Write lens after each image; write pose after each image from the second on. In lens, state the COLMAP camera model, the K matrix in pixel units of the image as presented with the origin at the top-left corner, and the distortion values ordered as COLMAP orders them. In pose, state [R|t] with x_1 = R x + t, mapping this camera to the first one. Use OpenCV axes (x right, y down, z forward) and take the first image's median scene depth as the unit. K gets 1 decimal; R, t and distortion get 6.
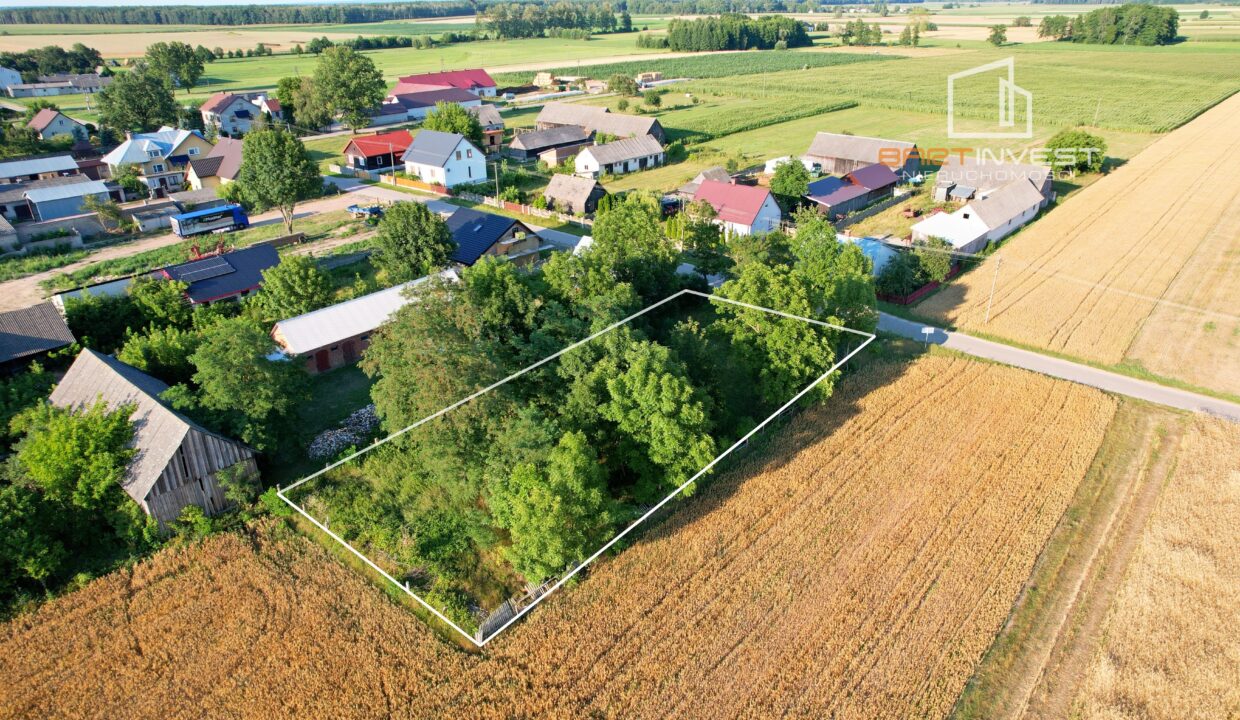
lens RADIAL K [[793.4, 0, 624.7], [0, 793.4, 362.1], [0, 0, 1]] dist [-0.081468, 0.075386]
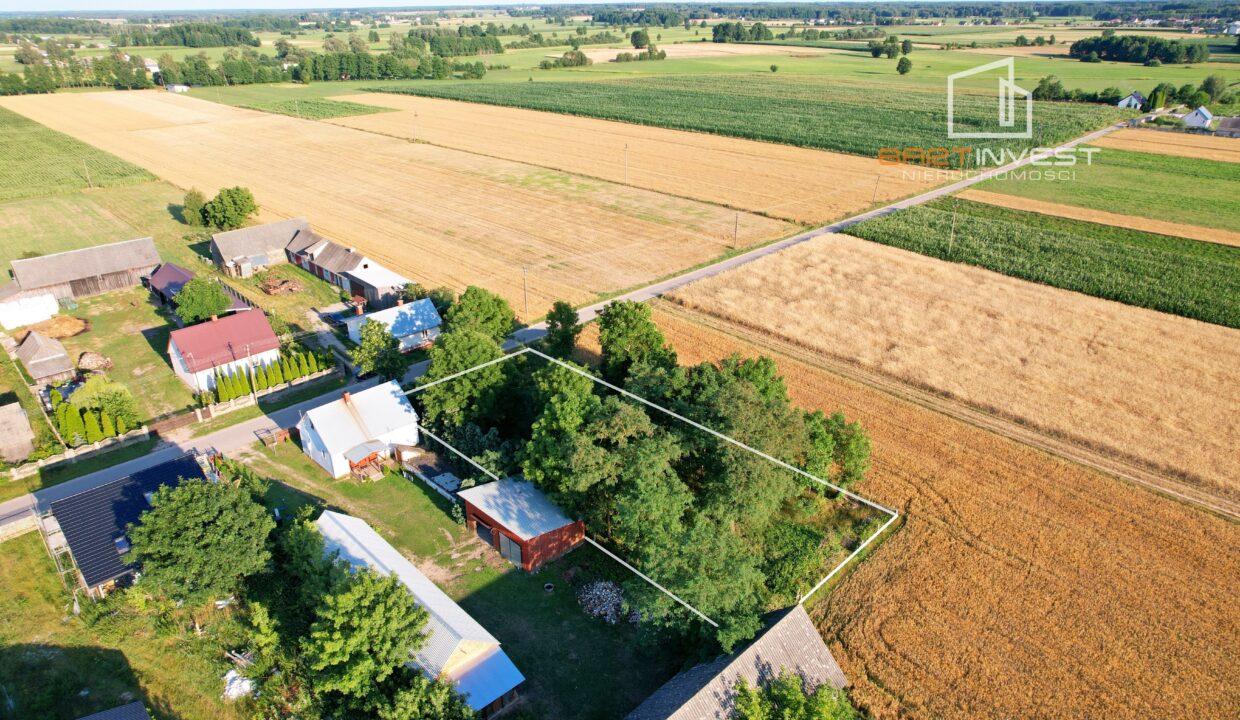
lens RADIAL K [[793.4, 0, 624.7], [0, 793.4, 362.1], [0, 0, 1]] dist [-0.081468, 0.075386]
pose [[0.081599, -0.407884, 0.909380, -0.304804], [0.430132, 0.837489, 0.337043, -0.136010], [-0.899071, 0.363651, 0.243783, 0.189176]]
